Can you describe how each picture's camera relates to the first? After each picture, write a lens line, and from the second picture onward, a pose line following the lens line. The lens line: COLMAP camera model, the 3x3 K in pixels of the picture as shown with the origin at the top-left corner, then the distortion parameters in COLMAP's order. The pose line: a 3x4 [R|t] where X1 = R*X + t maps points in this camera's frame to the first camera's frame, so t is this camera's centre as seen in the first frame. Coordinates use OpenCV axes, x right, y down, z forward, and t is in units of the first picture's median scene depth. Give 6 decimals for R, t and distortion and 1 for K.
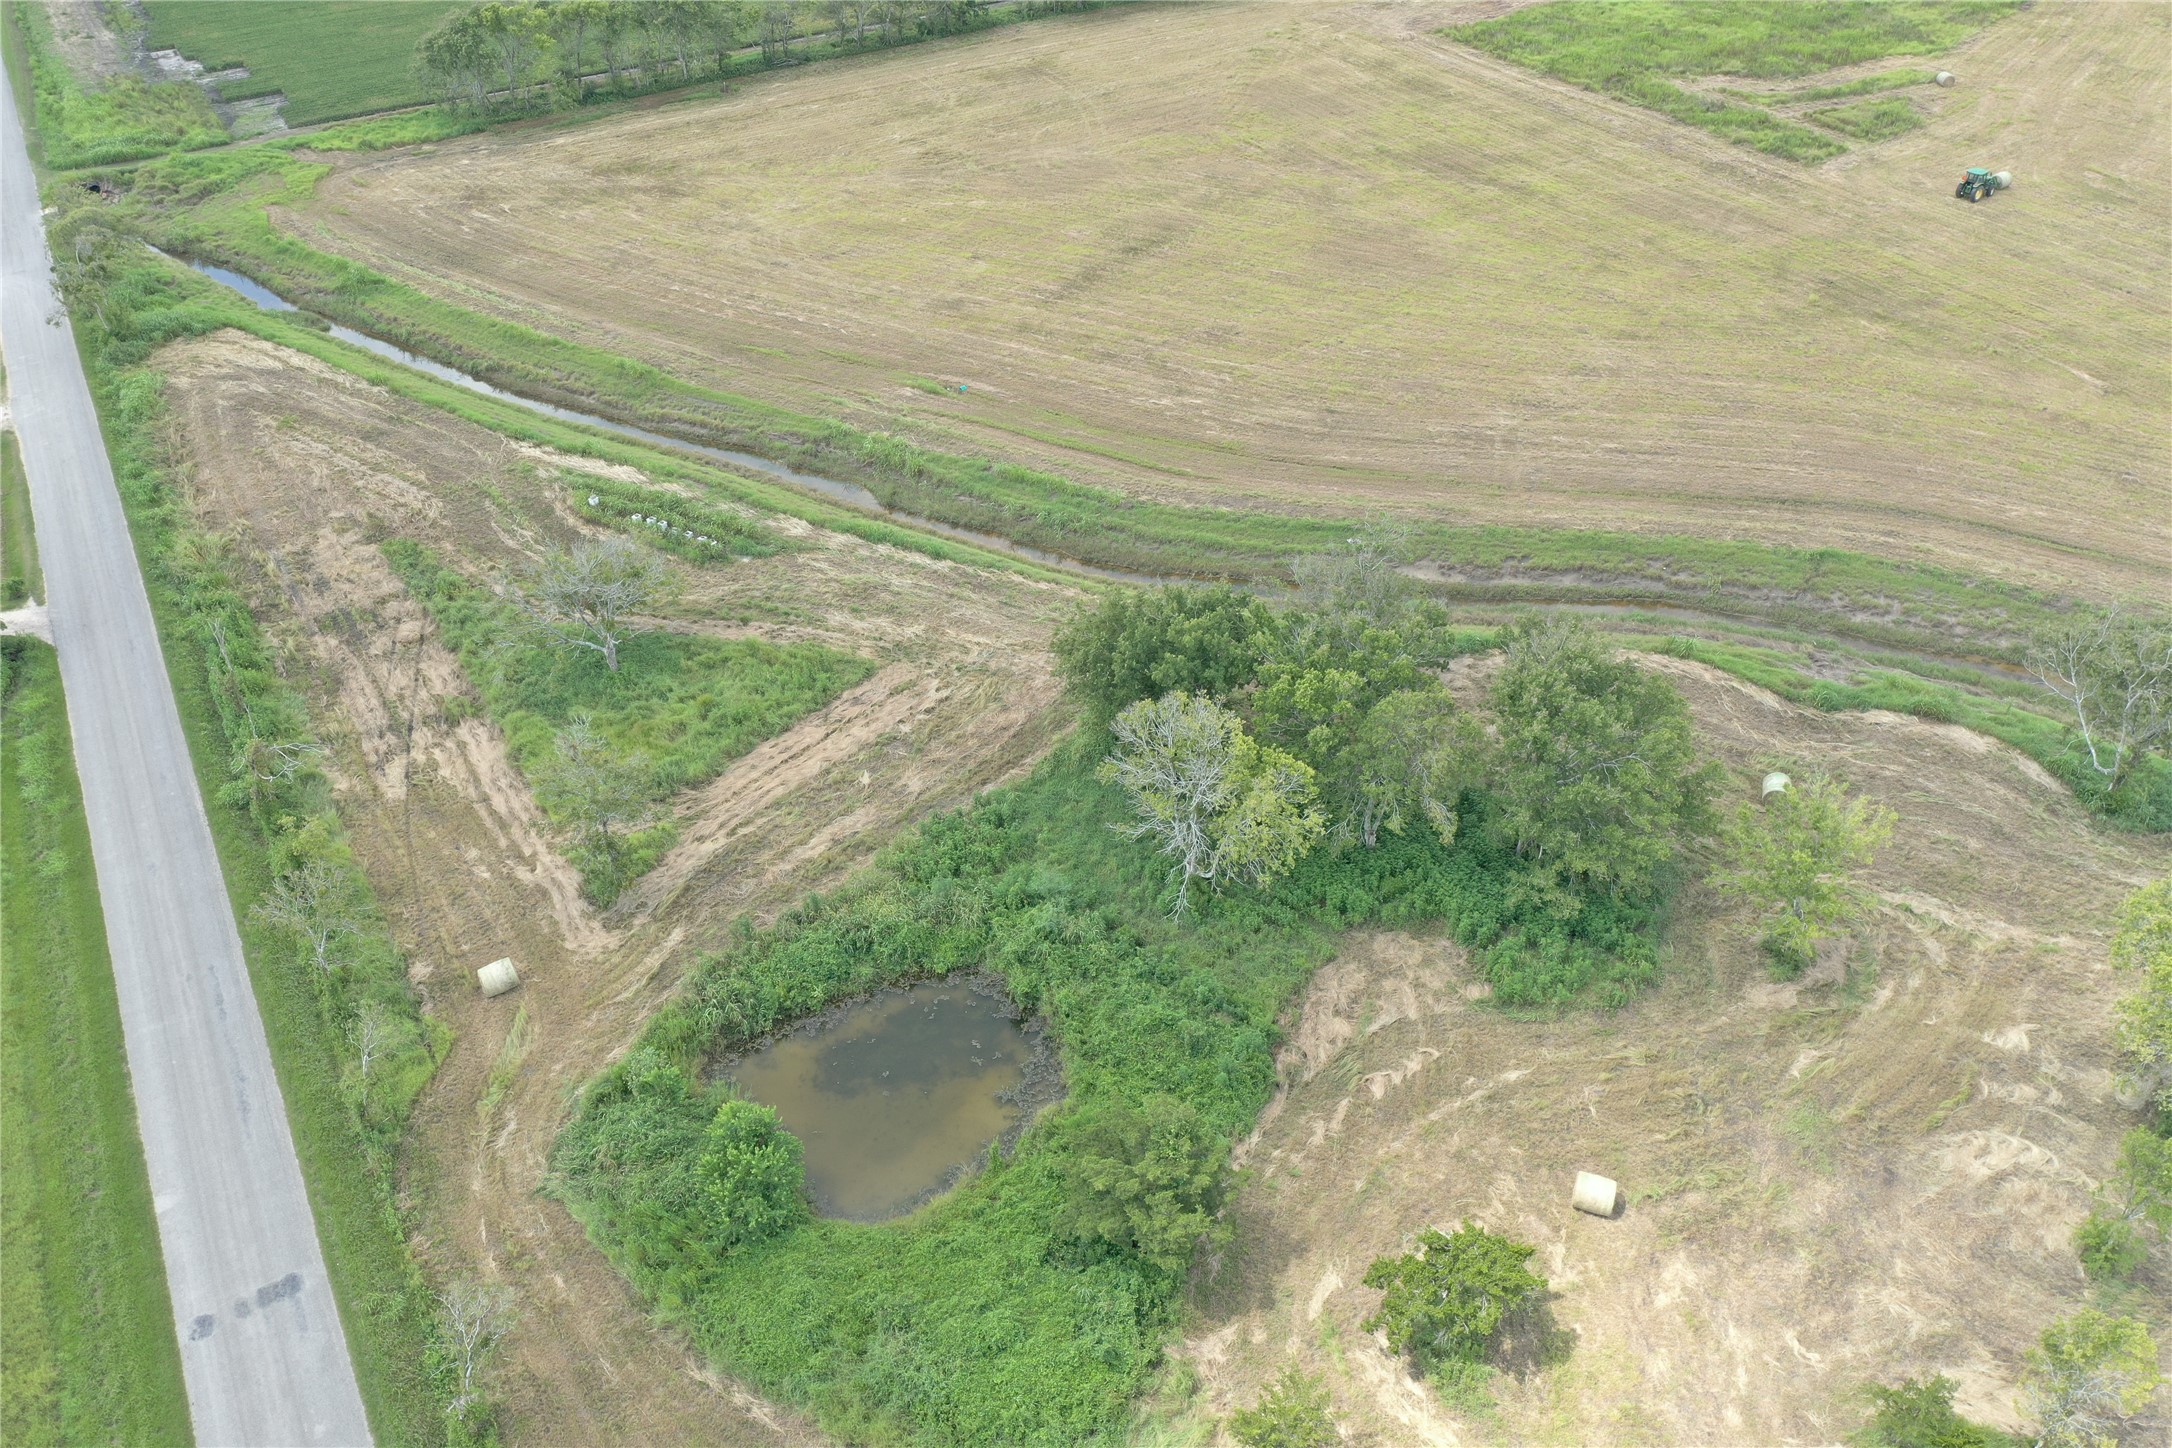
lens RADIAL K [[1723.3, 0, 1086.0], [0, 1723.3, 724.0], [0, 0, 1]] dist [0.002959, -0.005098]
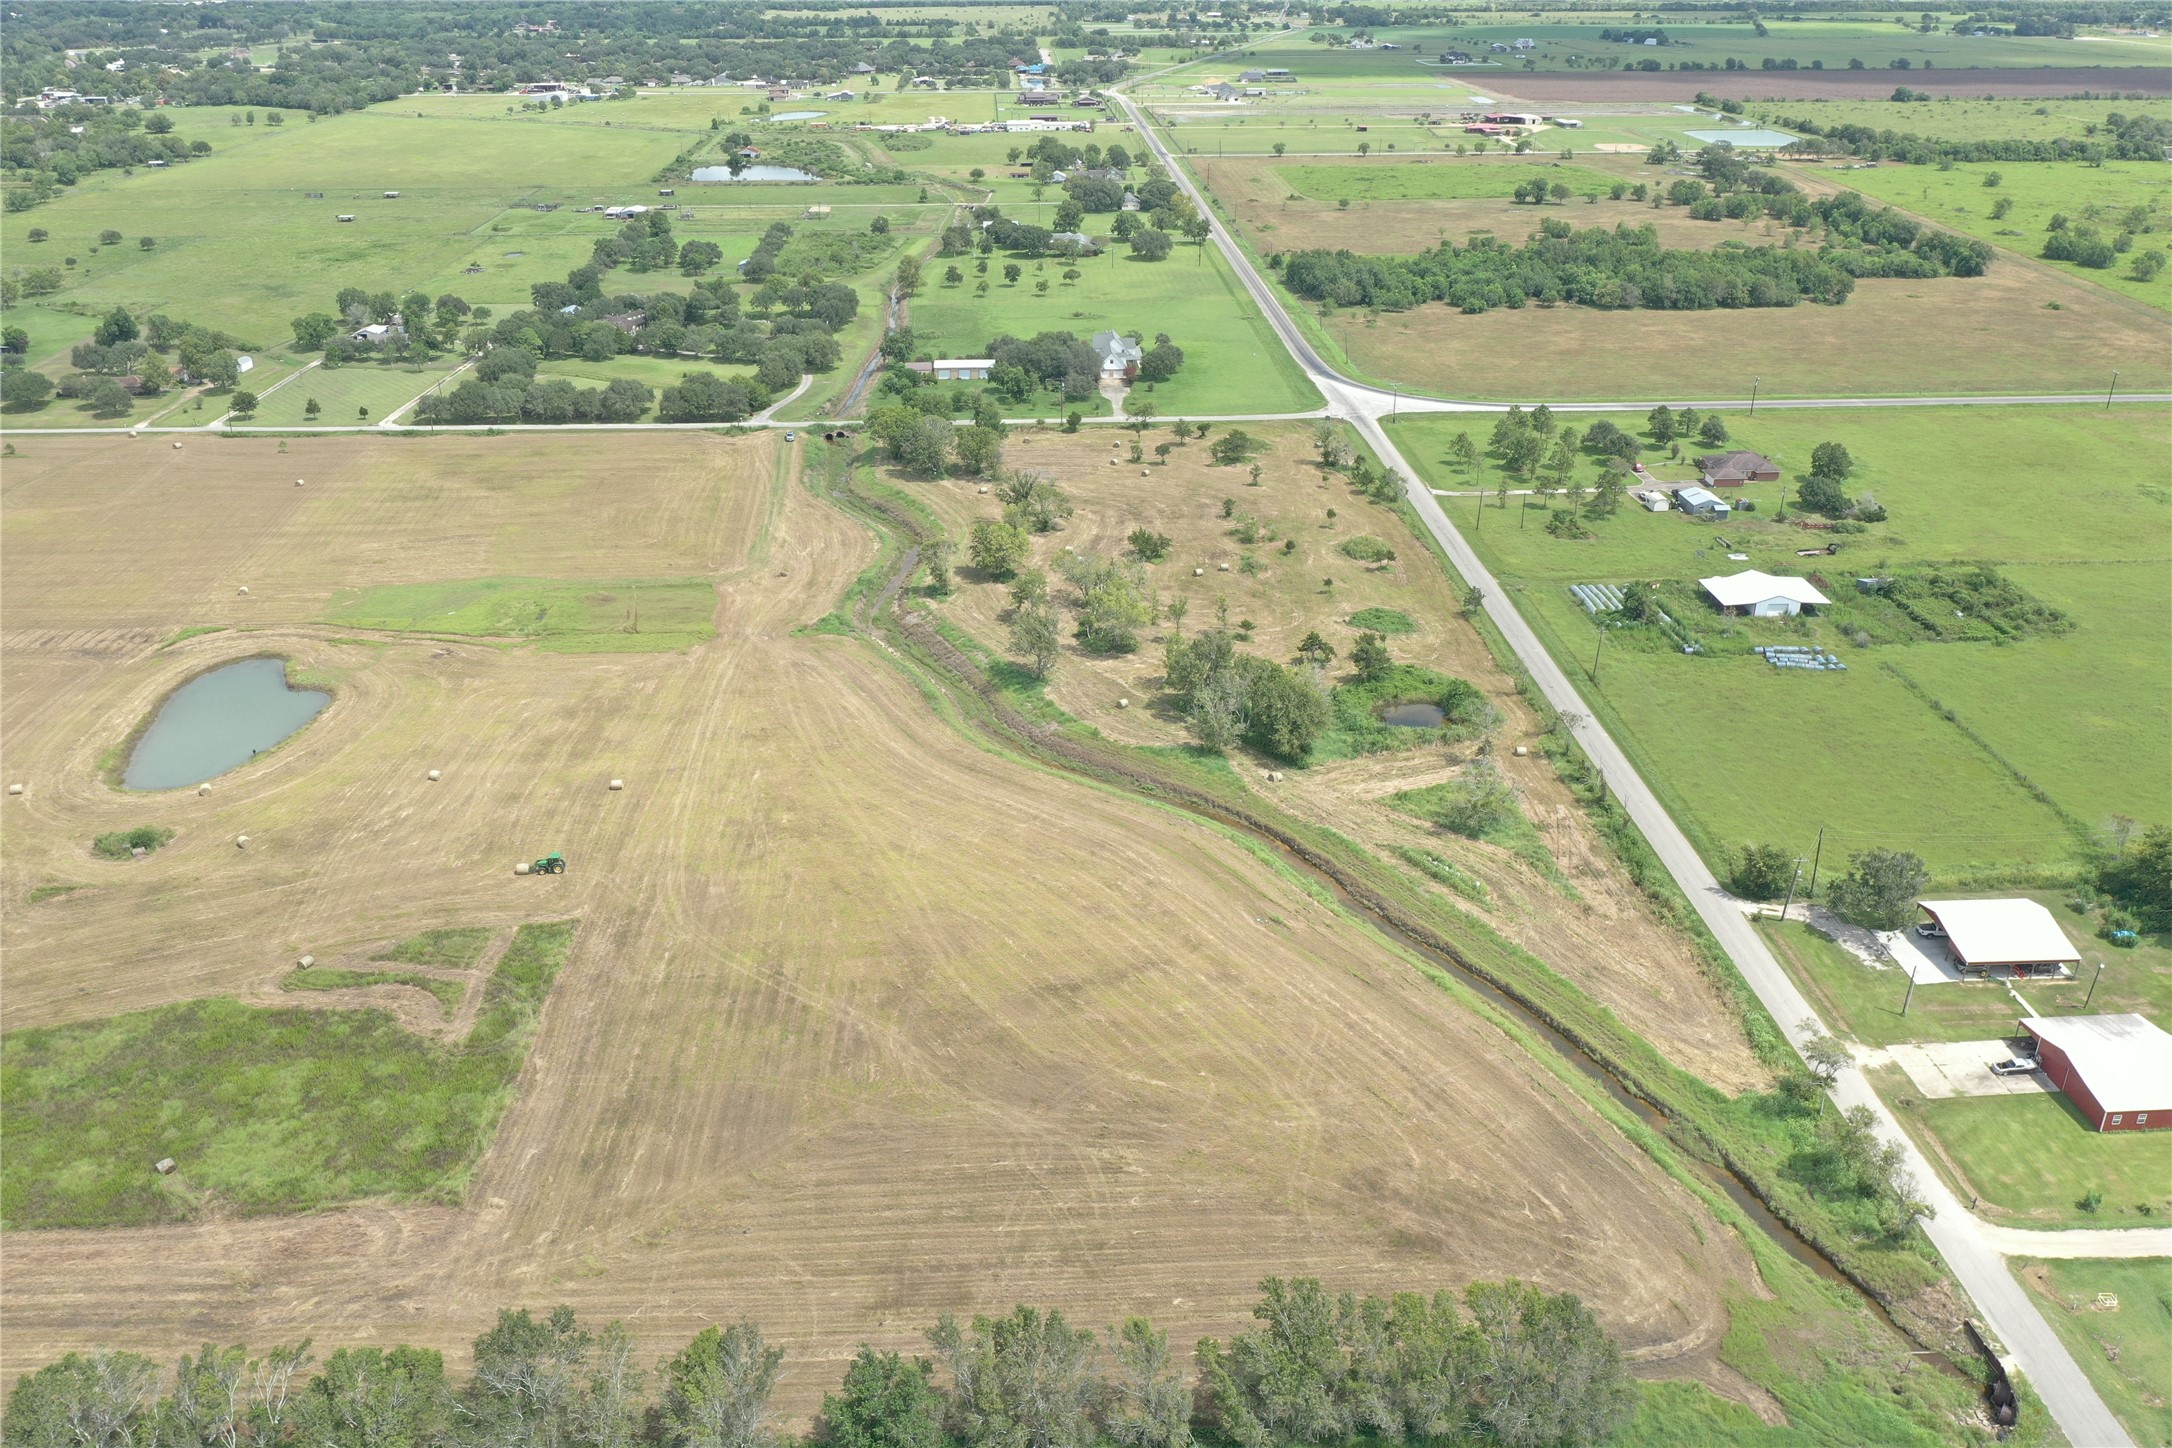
lens RADIAL K [[1723.3, 0, 1086.0], [0, 1723.3, 724.0], [0, 0, 1]] dist [0.002959, -0.005098]
pose [[-0.887154, -0.172216, 0.428135, -0.721387], [0.294376, 0.503286, 0.812432, -2.023637], [-0.355388, 0.846785, -0.395796, 1.833167]]
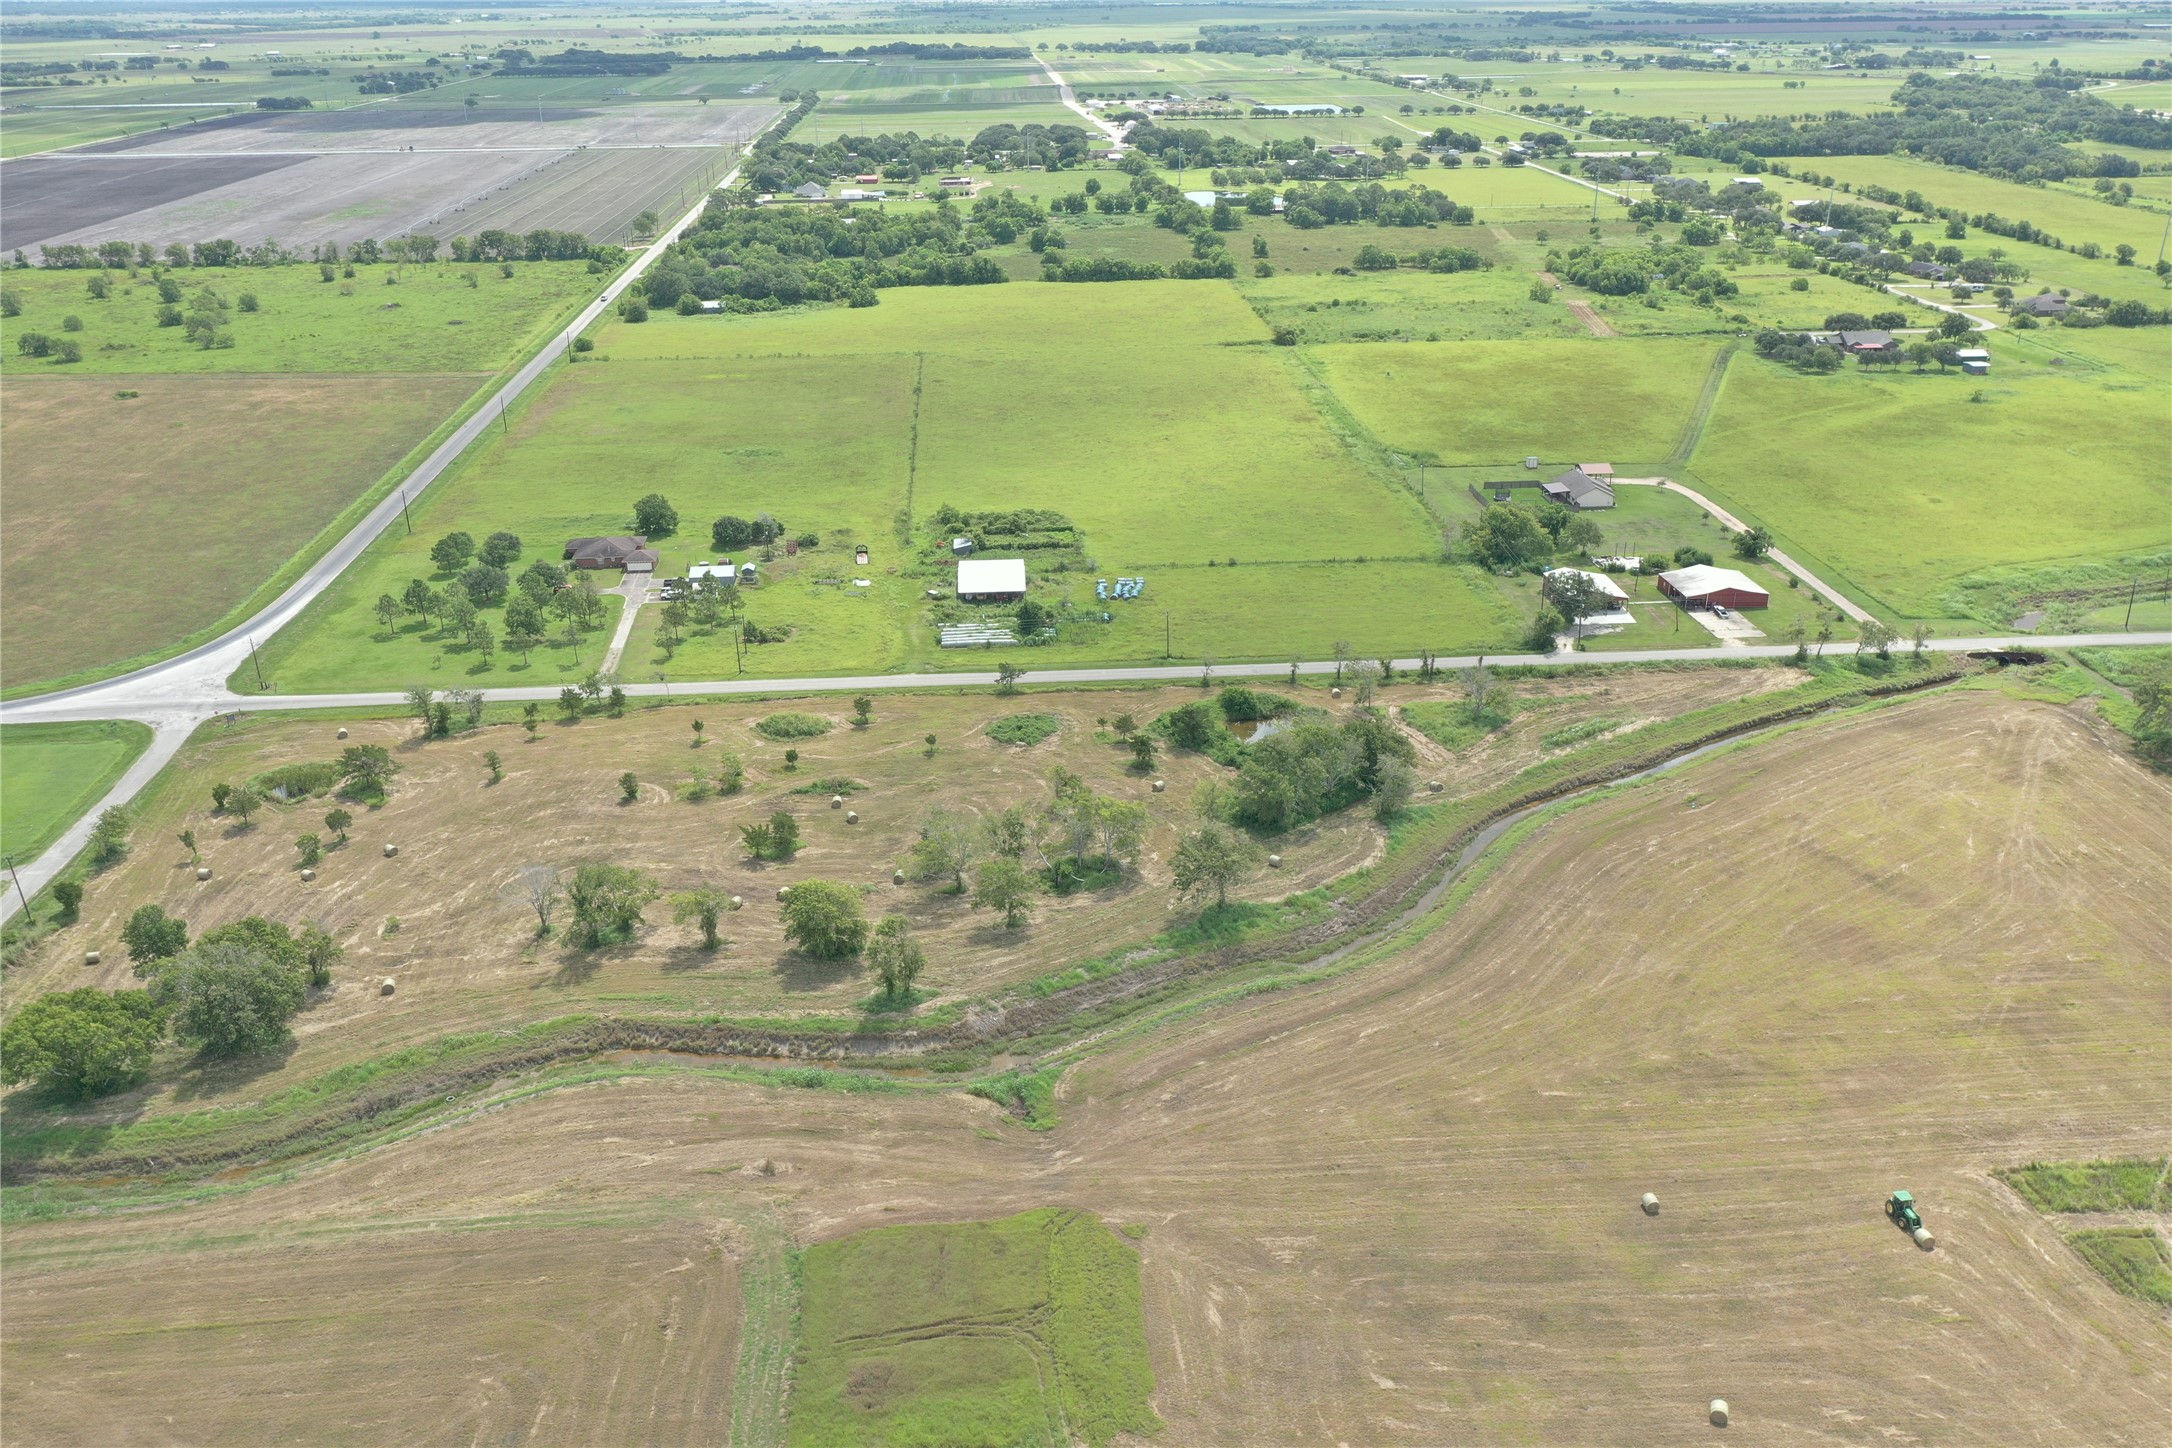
lens RADIAL K [[1720.6, 0, 1086.0], [0, 1720.6, 724.0], [0, 0, 1]] dist [0.005468, -0.004087]
pose [[-0.437921, 0.384901, -0.812451, 2.141889], [-0.522485, 0.626458, 0.578412, -1.221168], [0.731597, 0.677792, -0.073235, 0.653527]]
